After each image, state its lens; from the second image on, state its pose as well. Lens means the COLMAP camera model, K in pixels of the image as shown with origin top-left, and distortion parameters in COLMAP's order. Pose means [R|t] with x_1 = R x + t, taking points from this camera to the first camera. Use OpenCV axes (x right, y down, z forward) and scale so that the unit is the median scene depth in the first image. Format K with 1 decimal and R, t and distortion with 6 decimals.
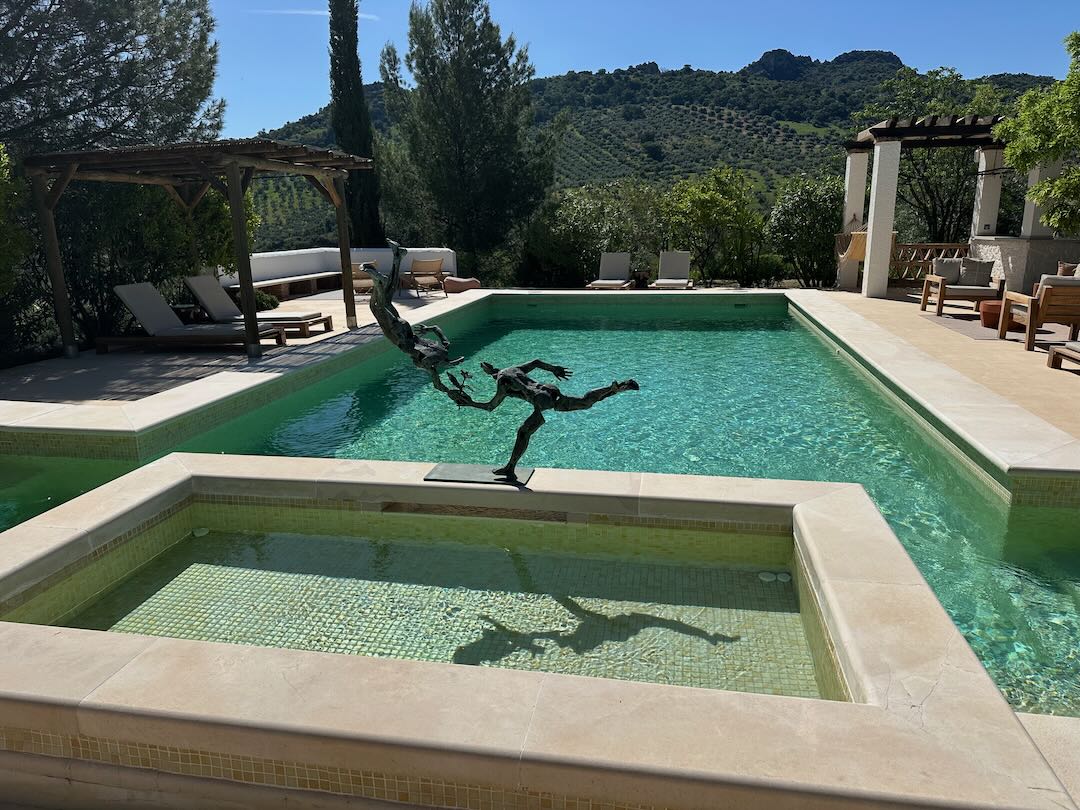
lens RADIAL K [[752.5, 0, 540.0], [0, 752.5, 405.0], [0, 0, 1]] dist [0.133213, -0.179172]
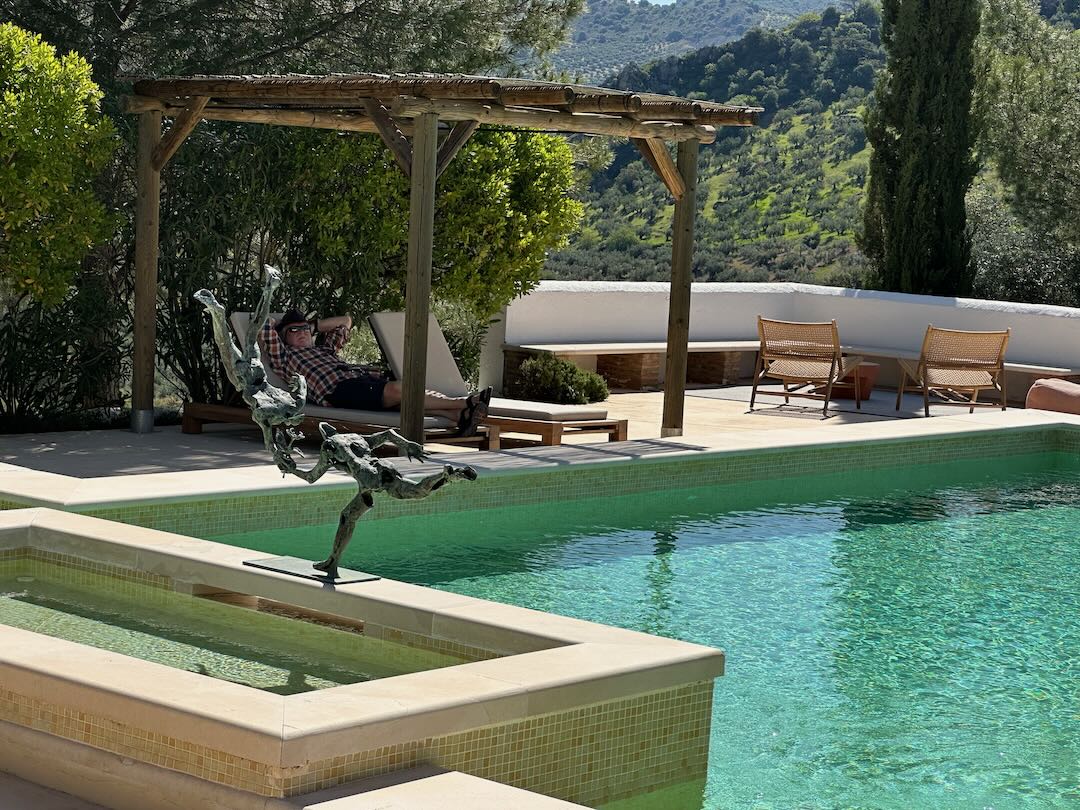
lens RADIAL K [[2408.5, 0, 540.0], [0, 2408.5, 405.0], [0, 0, 1]] dist [0.064476, 0.371481]
pose [[0.874035, 0.116521, -0.471684, 0.478887], [-0.189135, 0.975837, -0.109406, 0.057410], [0.447539, 0.184837, 0.874954, -0.407095]]
